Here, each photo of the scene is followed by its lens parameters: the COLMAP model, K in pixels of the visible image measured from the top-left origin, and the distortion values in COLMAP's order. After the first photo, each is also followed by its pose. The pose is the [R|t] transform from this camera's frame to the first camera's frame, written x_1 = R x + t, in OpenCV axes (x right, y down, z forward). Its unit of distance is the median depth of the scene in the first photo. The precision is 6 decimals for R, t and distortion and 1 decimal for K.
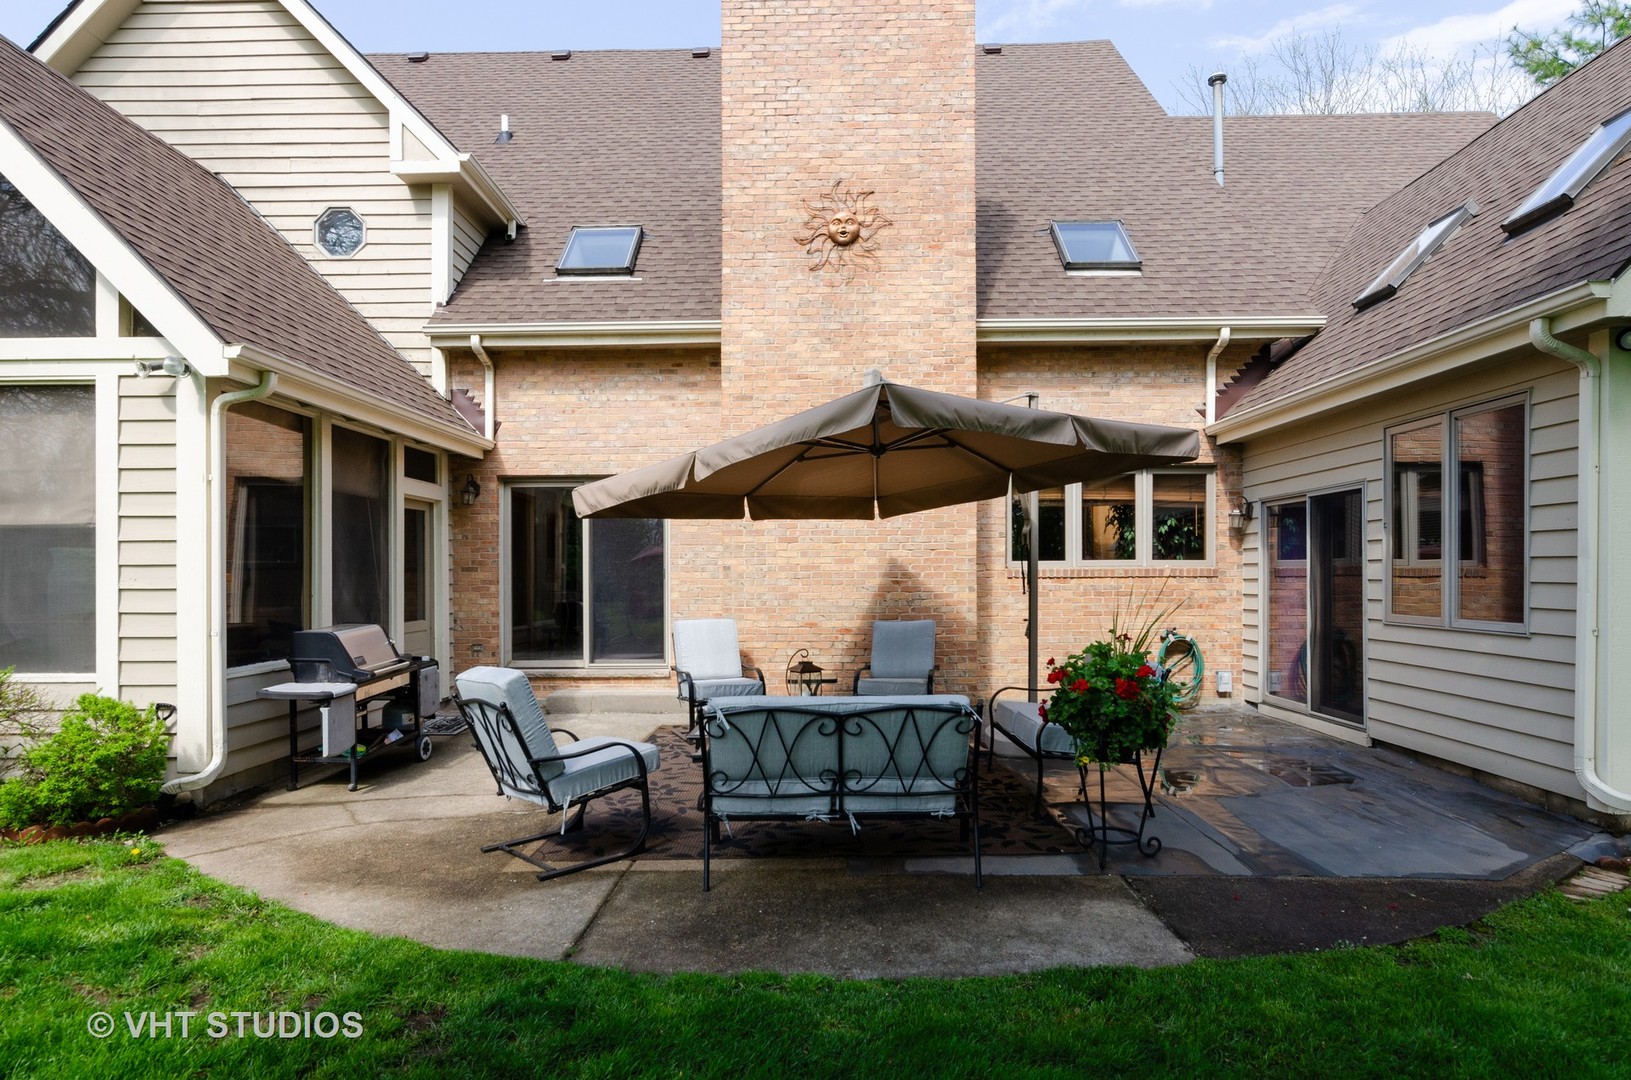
lens RADIAL K [[859.8, 0, 815.5], [0, 859.8, 540.0], [0, 0, 1]] dist [0.035273, 0.000159]
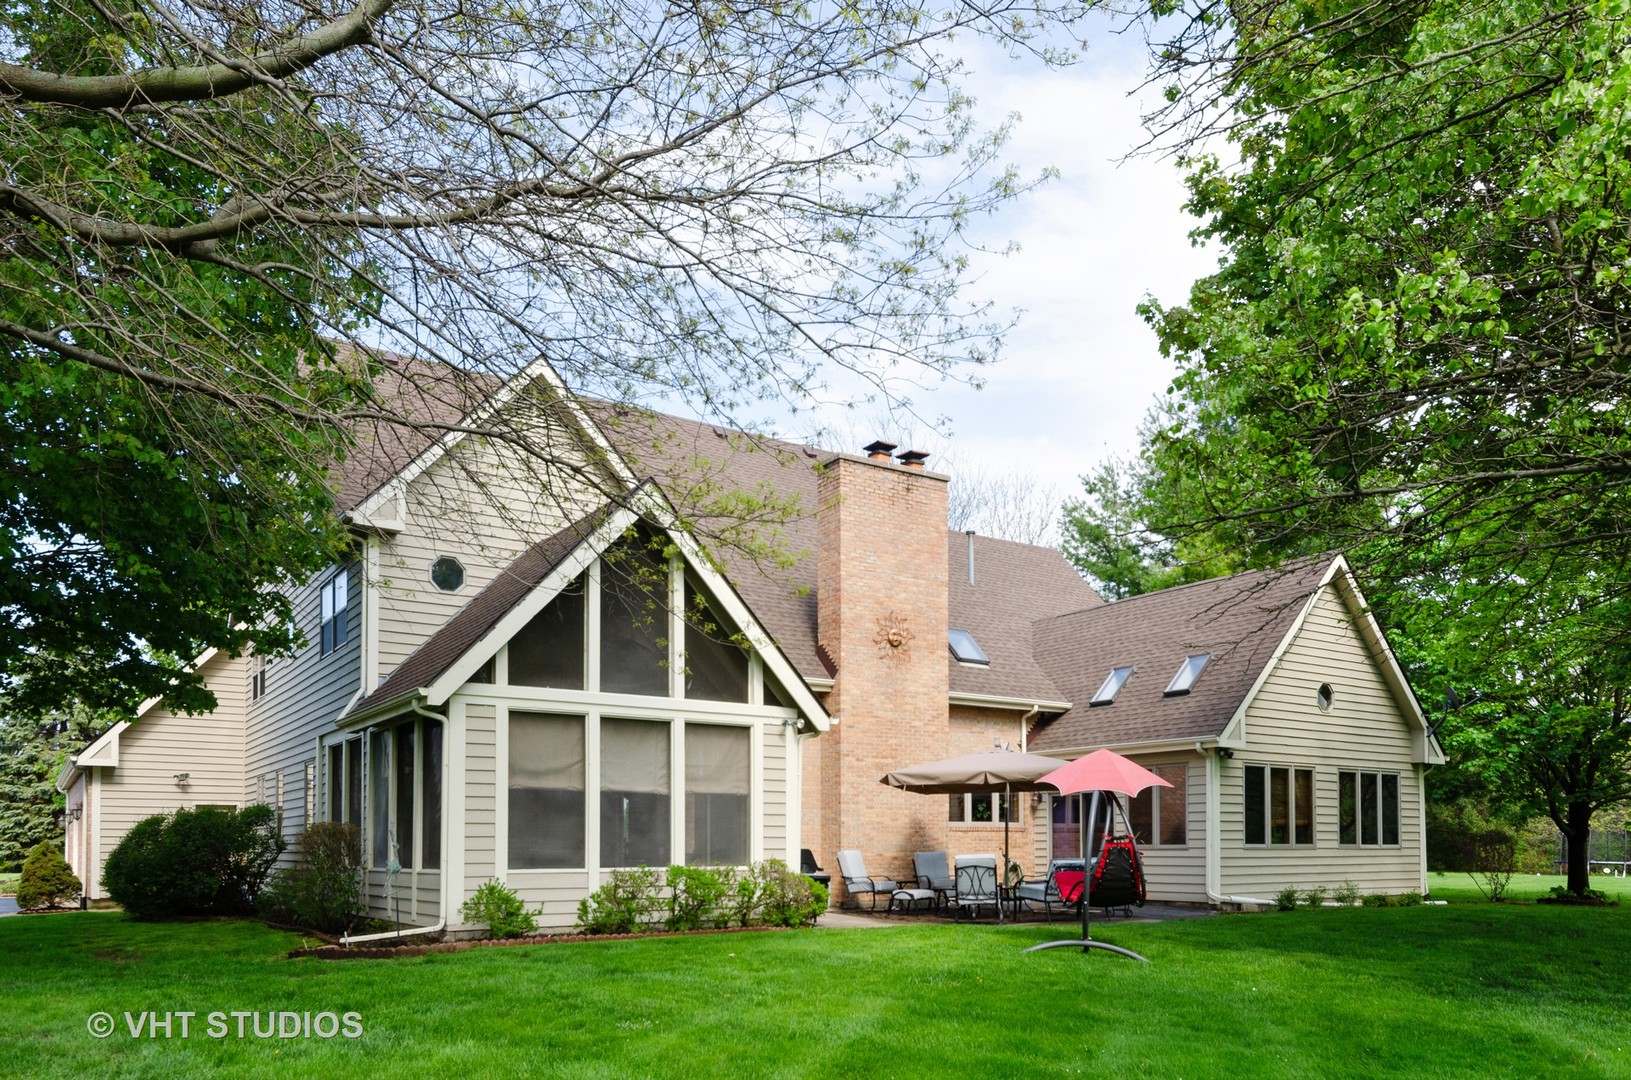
lens RADIAL K [[1102.2, 0, 815.5], [0, 1102.2, 540.0], [0, 0, 1]] dist [0.004025, 0.000458]
pose [[0.810052, 0.154040, 0.565763, -1.487245], [-0.014765, 0.969928, -0.242942, 0.016355], [-0.586173, 0.188443, 0.787966, -0.816968]]
